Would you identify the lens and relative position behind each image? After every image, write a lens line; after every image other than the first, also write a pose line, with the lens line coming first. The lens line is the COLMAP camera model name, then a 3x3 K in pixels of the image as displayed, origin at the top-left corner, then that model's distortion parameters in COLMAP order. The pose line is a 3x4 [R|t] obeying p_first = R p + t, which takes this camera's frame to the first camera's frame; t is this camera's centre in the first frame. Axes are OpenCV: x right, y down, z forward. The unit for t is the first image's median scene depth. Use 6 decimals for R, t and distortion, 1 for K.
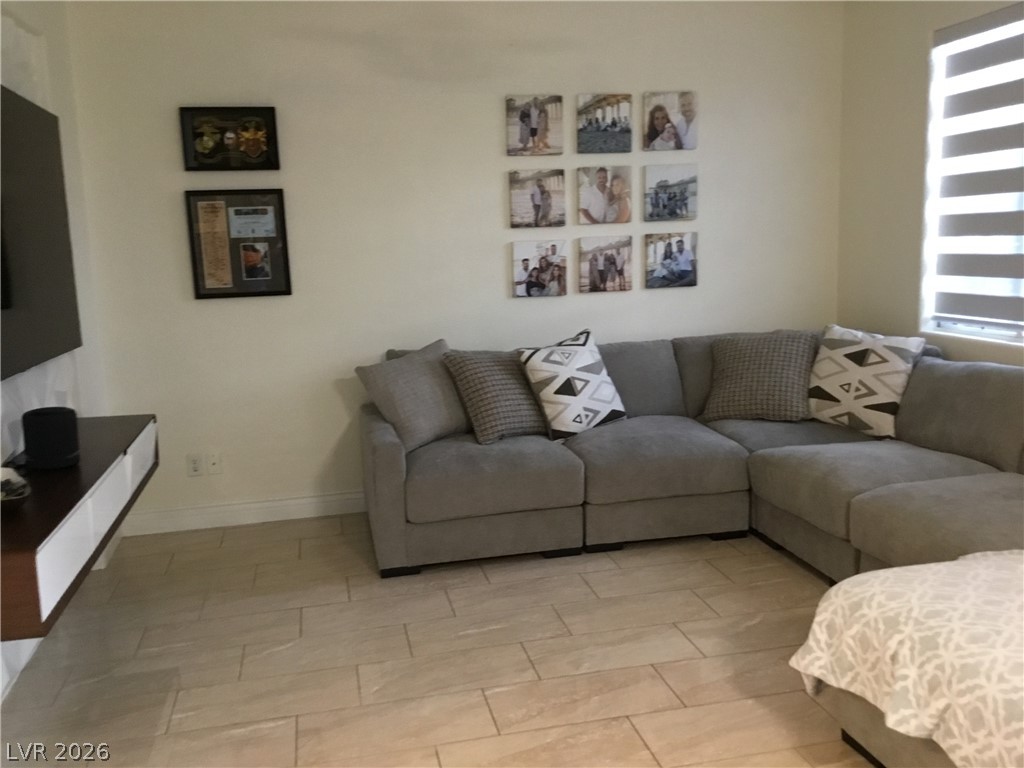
lens RADIAL K [[924.0, 0, 506.9], [0, 924.0, 386.8], [0, 0, 1]] dist [0.099789, -0.154698]
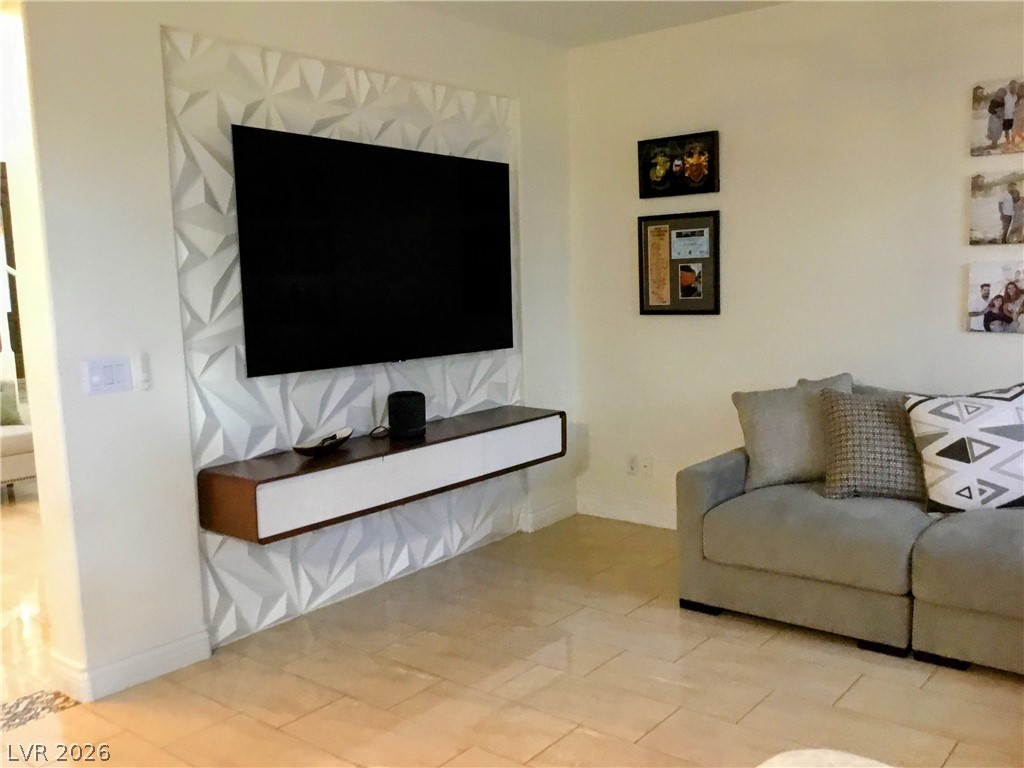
lens RADIAL K [[924.0, 0, 506.9], [0, 924.0, 386.8], [0, 0, 1]] dist [0.099789, -0.154698]
pose [[0.624052, 0.113126, -0.773151, 0.422579], [-0.117342, 0.991812, 0.050407, -0.046219], [0.772522, 0.059266, 0.632216, 0.193163]]
